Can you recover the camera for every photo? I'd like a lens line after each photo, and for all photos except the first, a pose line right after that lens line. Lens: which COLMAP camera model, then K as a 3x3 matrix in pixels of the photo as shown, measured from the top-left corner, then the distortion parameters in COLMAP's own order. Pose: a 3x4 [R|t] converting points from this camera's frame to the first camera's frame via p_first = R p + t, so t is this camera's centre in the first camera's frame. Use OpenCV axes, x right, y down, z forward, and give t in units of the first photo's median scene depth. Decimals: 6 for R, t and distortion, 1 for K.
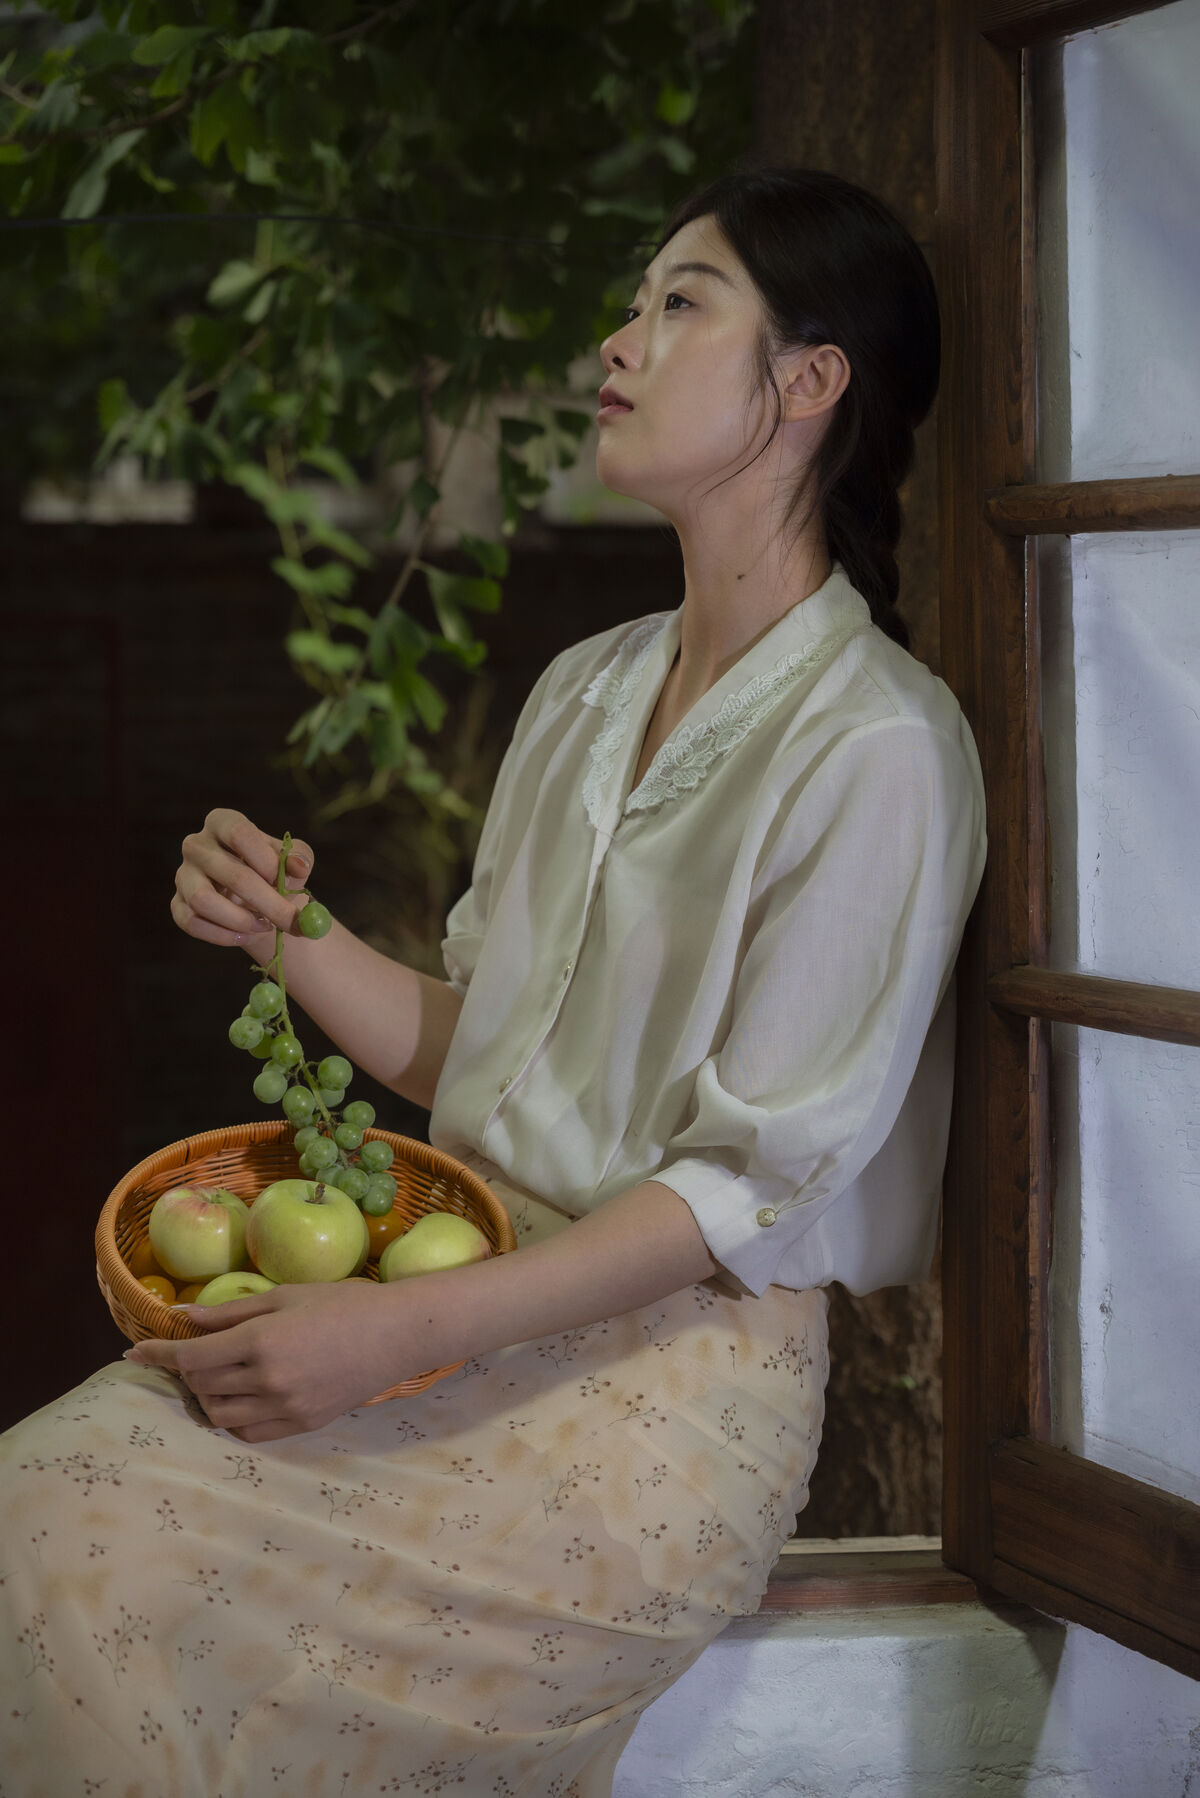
lens RADIAL K [[3644.5, 0, 603.8], [0, 3644.5, 954.2], [0, 0, 1]] dist [-0.246993, 4.020300]
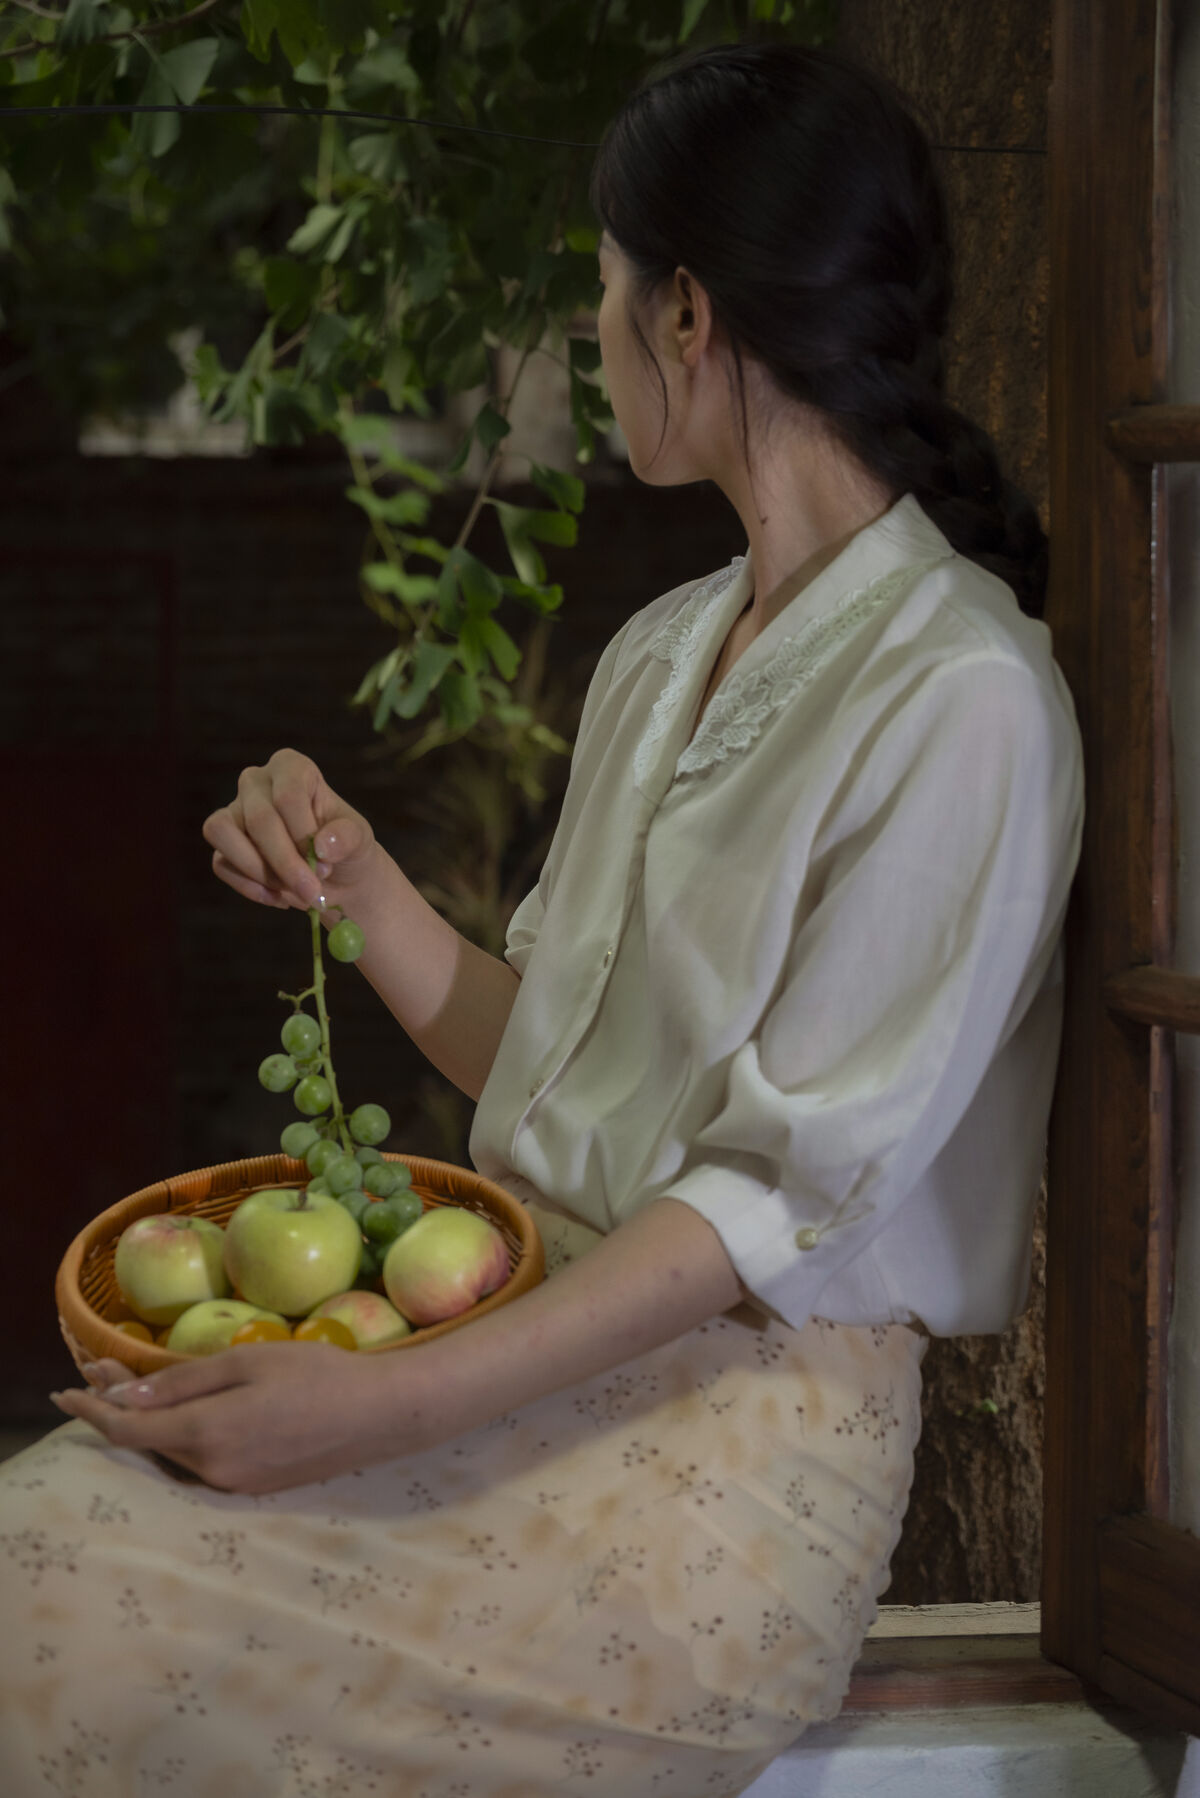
lens RADIAL K [[3539.1, 0, 560.1], [0, 3539.1, 897.1], [0, 0, 1]] dist [0.051987, 0.044594]
pose [[0.999444, 0.012817, -0.030774, 0.002711], [-0.012762, 0.999917, 0.001974, -0.012868], [0.030797, -0.001580, 0.999524, 0.157818]]
